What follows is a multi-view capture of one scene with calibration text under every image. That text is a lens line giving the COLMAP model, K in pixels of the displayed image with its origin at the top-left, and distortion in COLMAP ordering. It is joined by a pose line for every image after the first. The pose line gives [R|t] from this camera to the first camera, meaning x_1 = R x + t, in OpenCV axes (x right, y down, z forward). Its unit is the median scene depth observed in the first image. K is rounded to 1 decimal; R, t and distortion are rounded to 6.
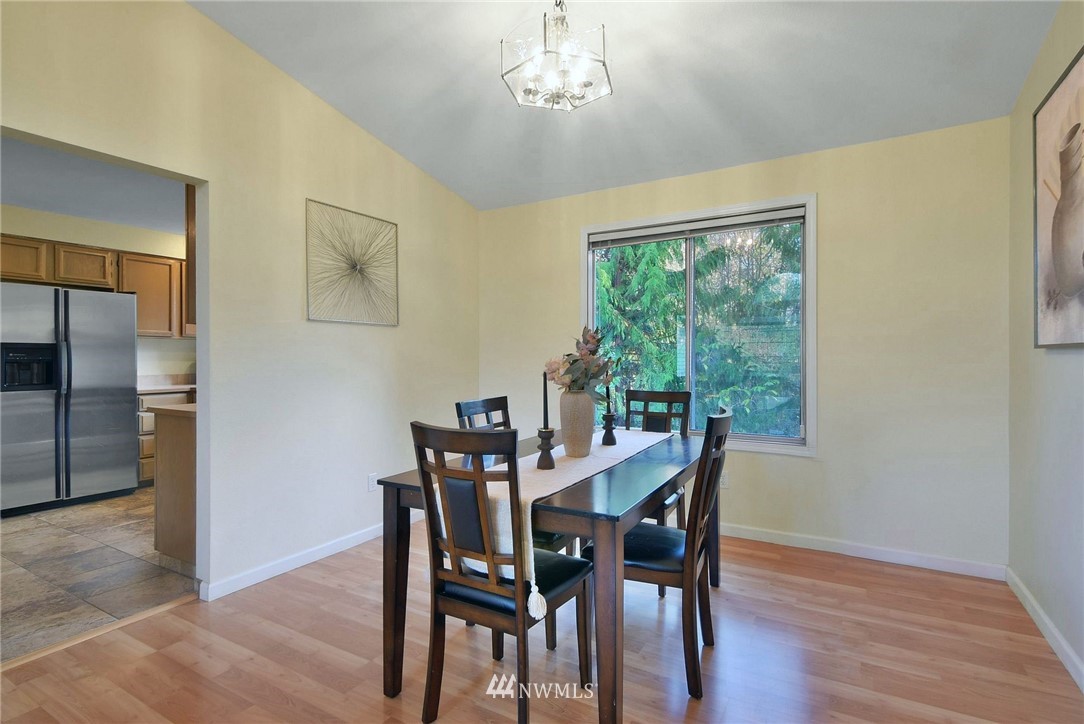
lens RADIAL K [[531.8, 0, 541.4], [0, 531.8, 359.6], [0, 0, 1]] dist [-0.000849, -0.000836]
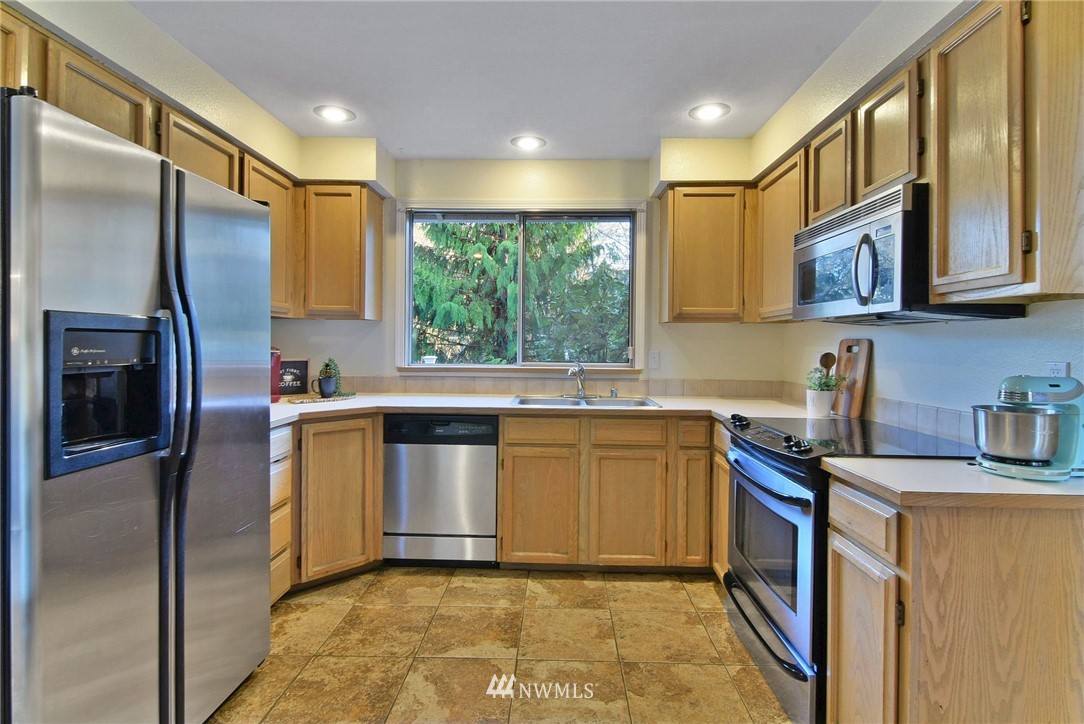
lens RADIAL K [[525.1, 0, 547.5], [0, 525.1, 343.7], [0, 0, 1]] dist [0.005302, -0.000565]
pose [[0.875331, 0.008040, 0.483458, -0.807851], [-0.007822, 0.999966, -0.002466, -0.013212], [-0.483461, -0.001623, 0.875364, 0.539259]]
